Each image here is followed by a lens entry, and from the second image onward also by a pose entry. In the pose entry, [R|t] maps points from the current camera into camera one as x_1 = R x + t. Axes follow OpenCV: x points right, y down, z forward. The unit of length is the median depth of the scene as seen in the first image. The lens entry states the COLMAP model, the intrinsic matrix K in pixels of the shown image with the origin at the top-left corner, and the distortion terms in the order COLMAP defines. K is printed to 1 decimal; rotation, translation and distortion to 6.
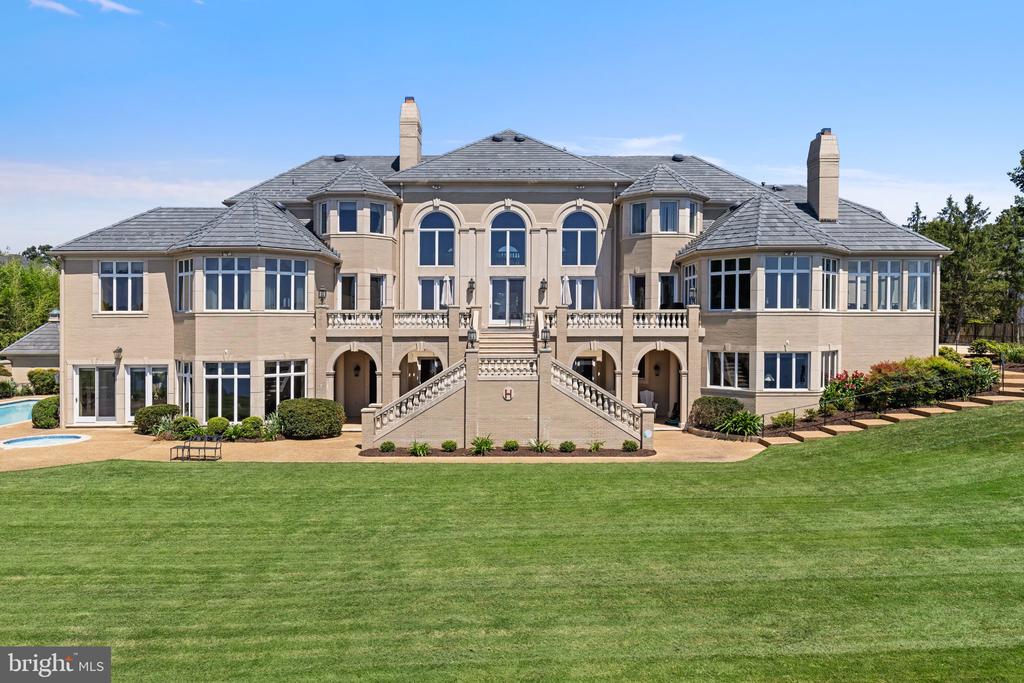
lens RADIAL K [[670.3, 0, 510.1], [0, 670.3, 337.7], [0, 0, 1]] dist [-0.014542, 0.012700]
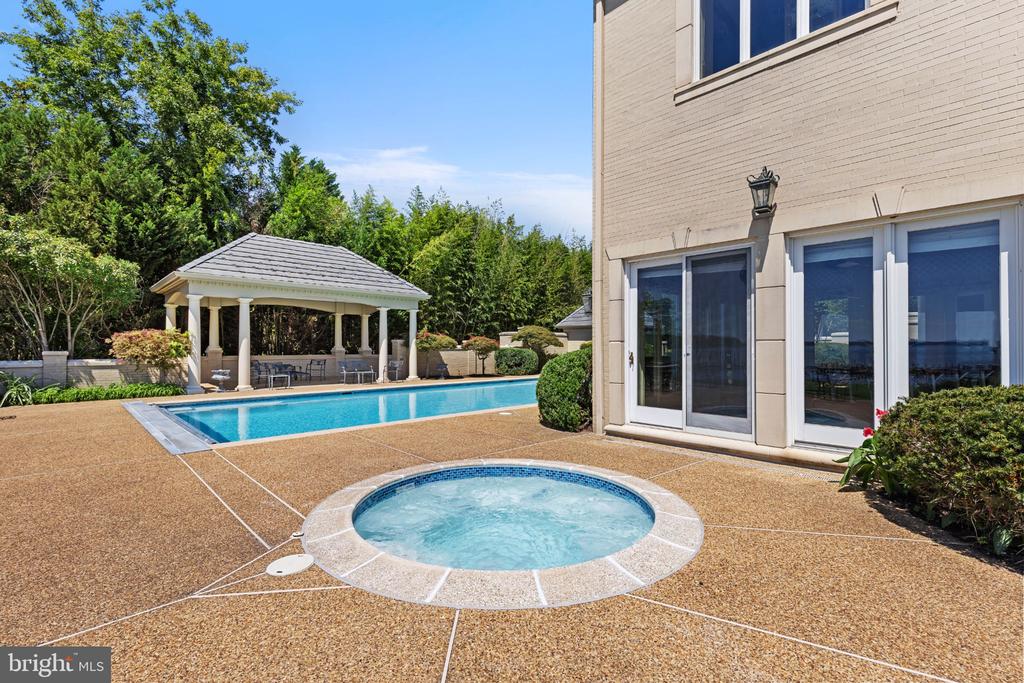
lens RADIAL K [[458.9, 0, 506.3], [0, 458.9, 335.0], [0, 0, 1]] dist [0.002001, -0.001094]
pose [[0.685679, -0.016642, -0.727714, -0.518657], [0.001980, 0.999778, -0.020998, 0.086162], [0.727901, 0.012958, 0.685560, 0.786165]]
